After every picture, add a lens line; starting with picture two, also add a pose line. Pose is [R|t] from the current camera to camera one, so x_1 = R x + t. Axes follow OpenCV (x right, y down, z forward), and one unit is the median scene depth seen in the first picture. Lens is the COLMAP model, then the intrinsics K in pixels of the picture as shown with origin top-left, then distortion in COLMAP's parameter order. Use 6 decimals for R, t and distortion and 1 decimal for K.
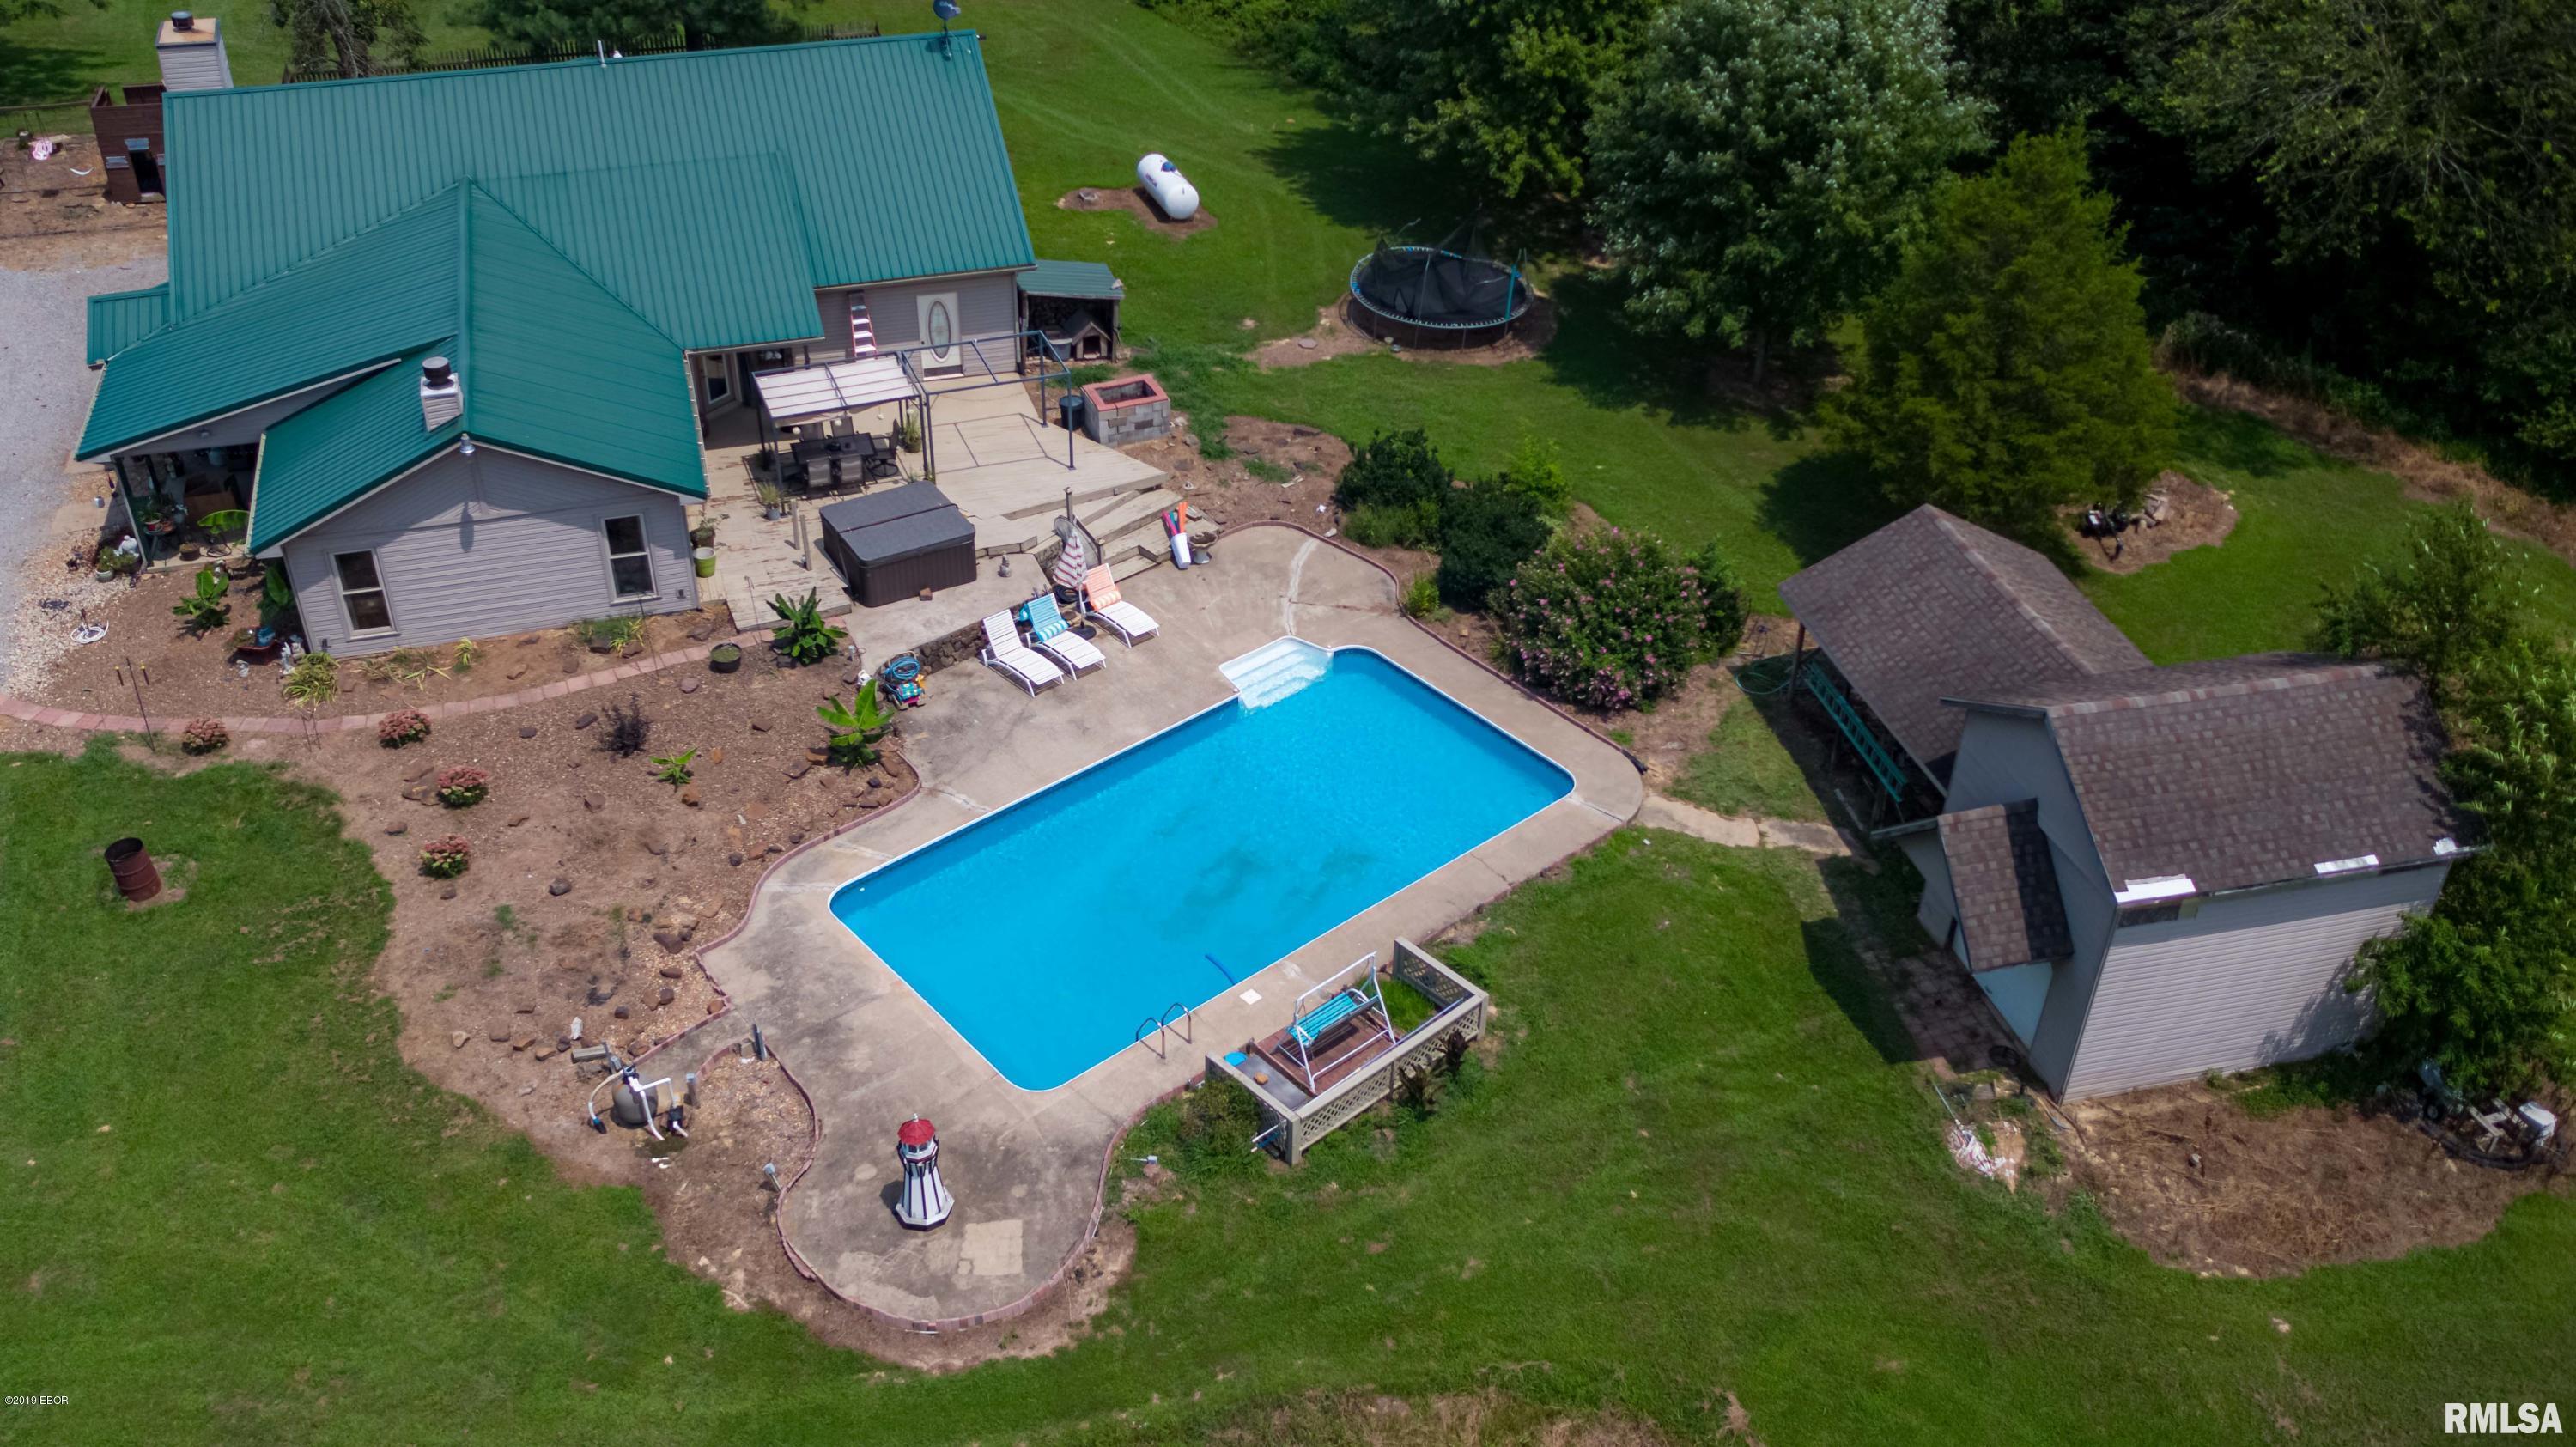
lens RADIAL K [[2227.4, 0, 1288.0], [0, 2227.4, 723.5], [0, 0, 1]] dist [-0.004554, 0.008881]
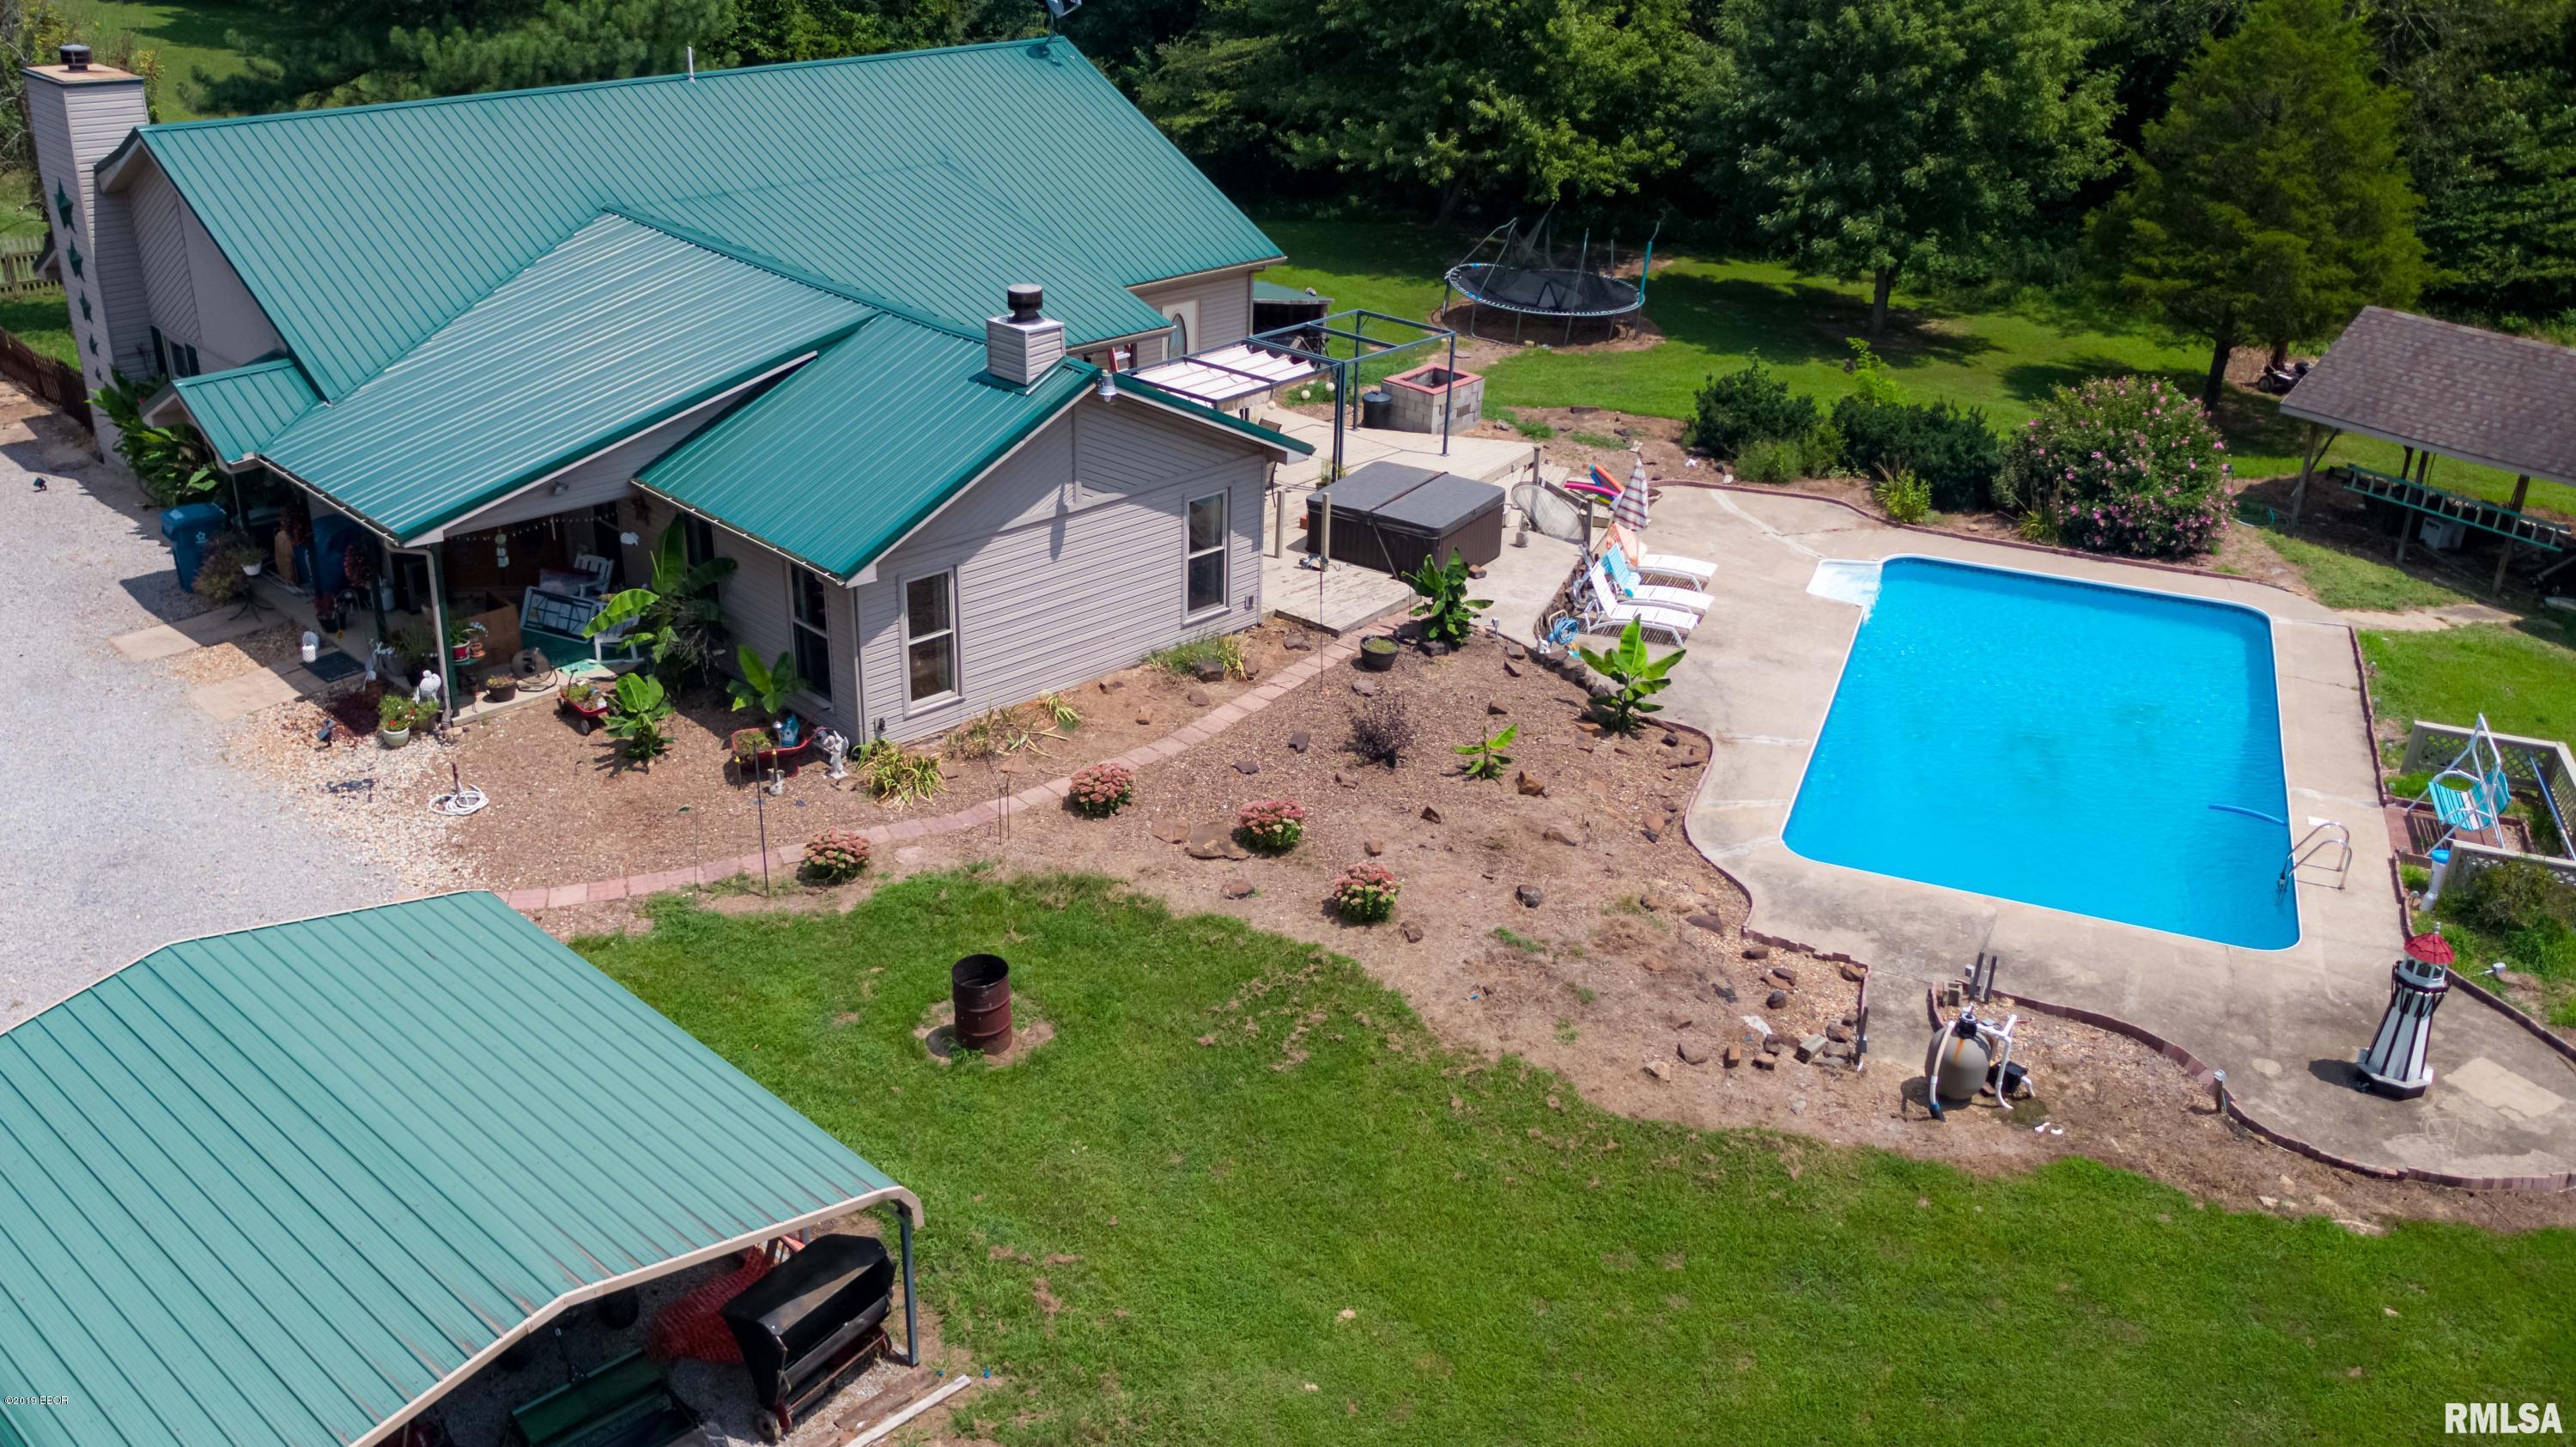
lens RADIAL K [[2227.4, 0, 1288.0], [0, 2227.4, 723.5], [0, 0, 1]] dist [-0.004554, 0.008881]
pose [[0.886781, -0.183599, 0.424159, -0.620907], [0.251324, 0.961729, -0.109150, 0.070801], [-0.387886, 0.203394, 0.898986, 0.339984]]
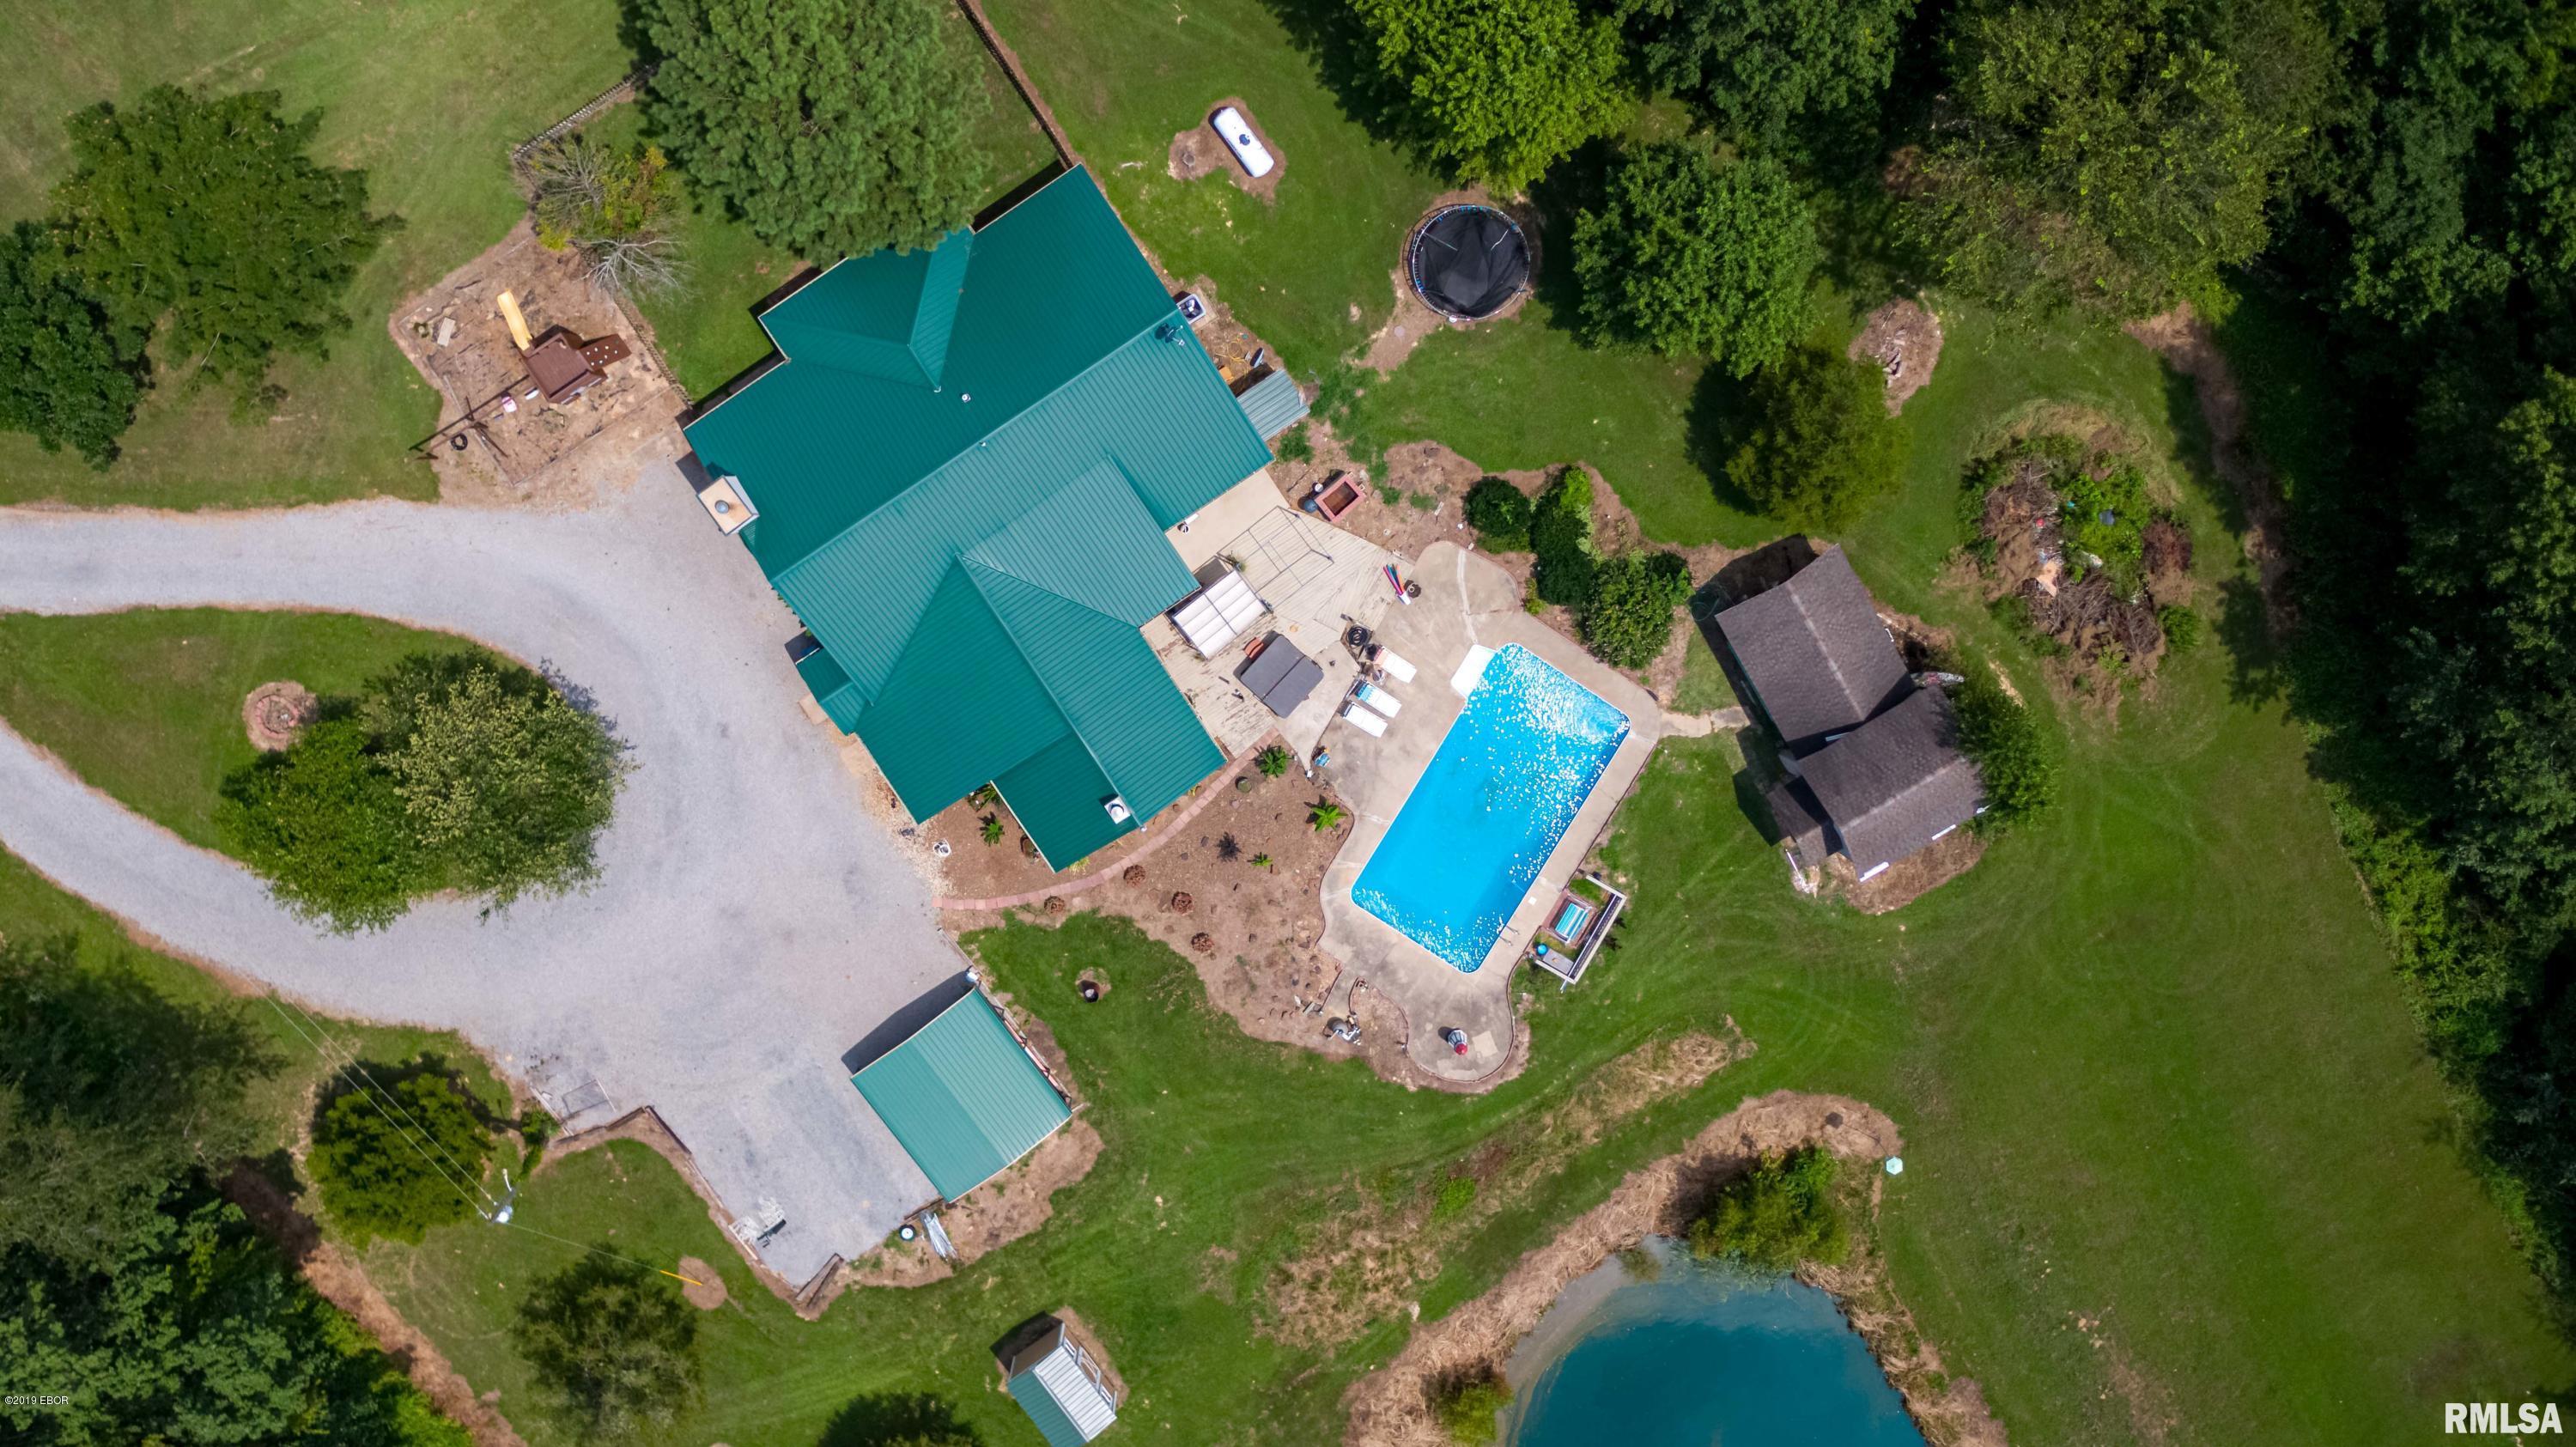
lens RADIAL K [[2227.4, 0, 1288.0], [0, 2227.4, 723.5], [0, 0, 1]] dist [-0.004554, 0.008881]
pose [[0.958913, -0.283086, -0.018679, -0.158407], [0.142929, 0.425177, 0.893754, -2.012017], [-0.245067, -0.859701, 0.448169, 0.080487]]
